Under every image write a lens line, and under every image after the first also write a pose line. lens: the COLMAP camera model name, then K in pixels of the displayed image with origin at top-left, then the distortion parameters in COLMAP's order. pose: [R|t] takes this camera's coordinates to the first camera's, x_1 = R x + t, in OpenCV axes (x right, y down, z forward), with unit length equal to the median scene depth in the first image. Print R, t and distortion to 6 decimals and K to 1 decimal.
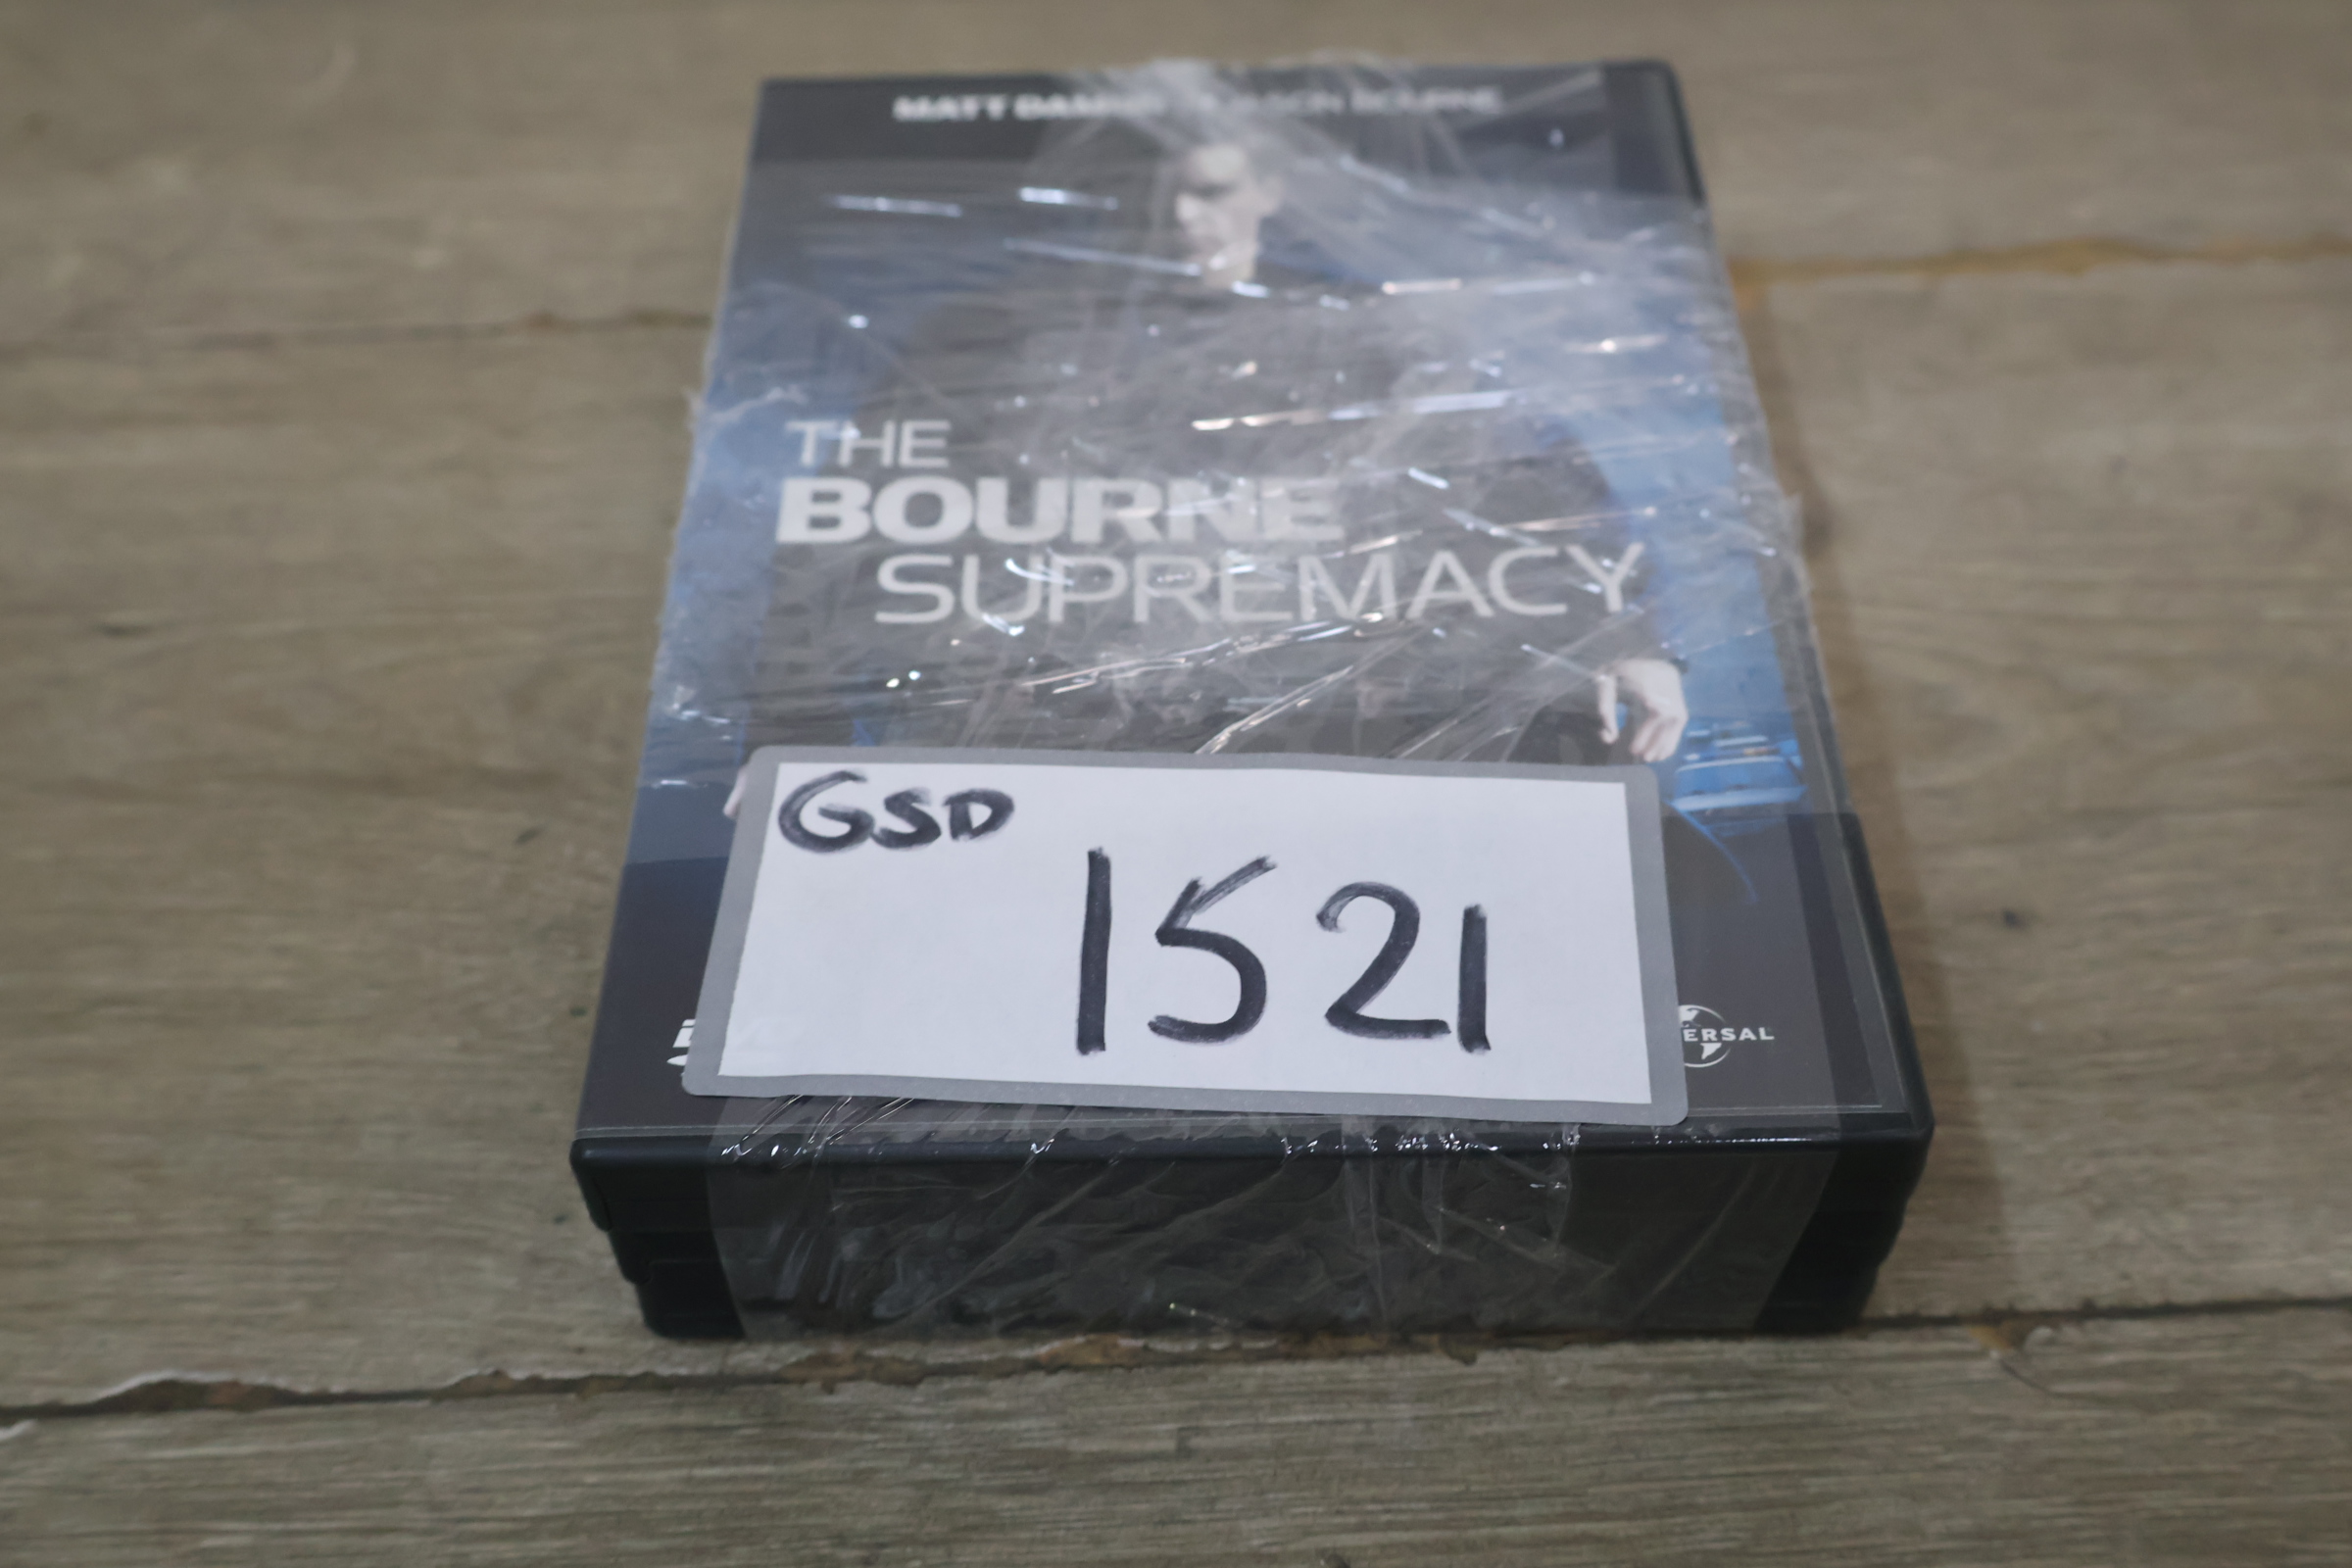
lens RADIAL K [[2632.1, 0, 1180.9], [0, 2632.1, 762.0], [0, 0, 1]] dist [0.010283, 0.000000]
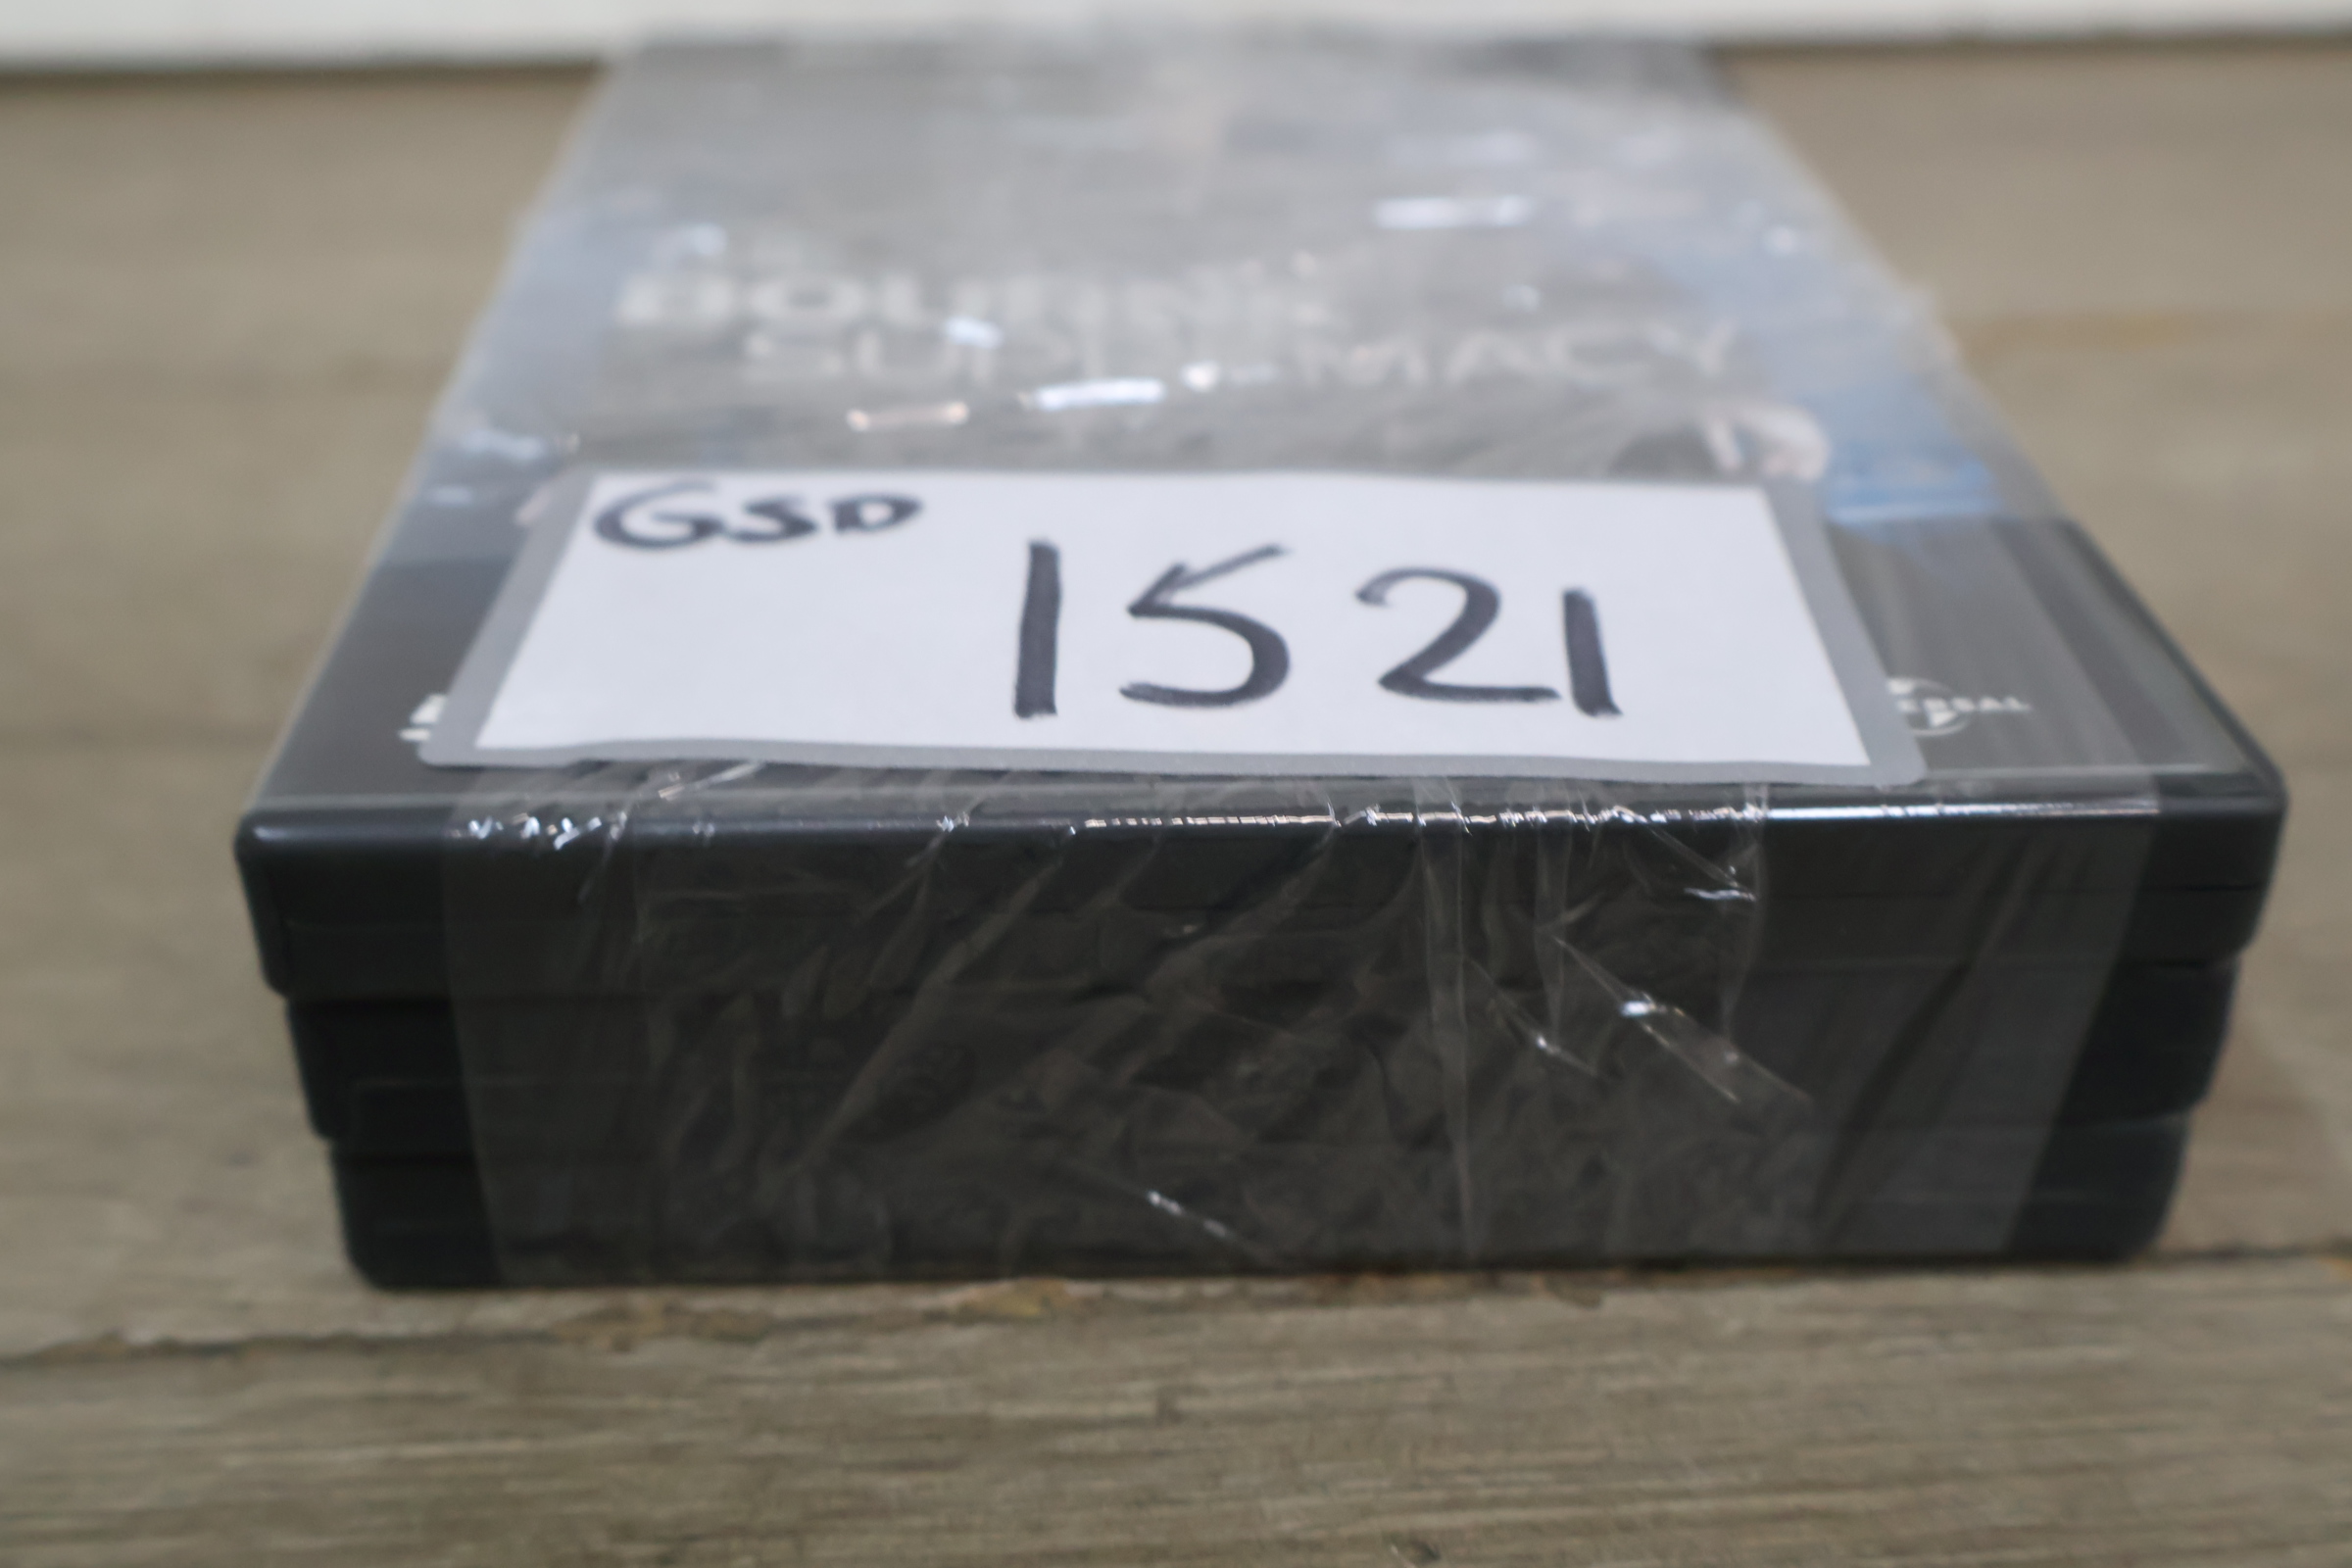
lens RADIAL K [[2632.1, 0, 1174.5], [0, 2632.1, 783.3], [0, 0, 1]] dist [0.010283, 0.000000]
pose [[0.999228, 0.002222, 0.039232, -0.023466], [0.009572, 0.954567, -0.297841, 0.310598], [-0.038111, 0.297987, 0.953809, 0.341270]]
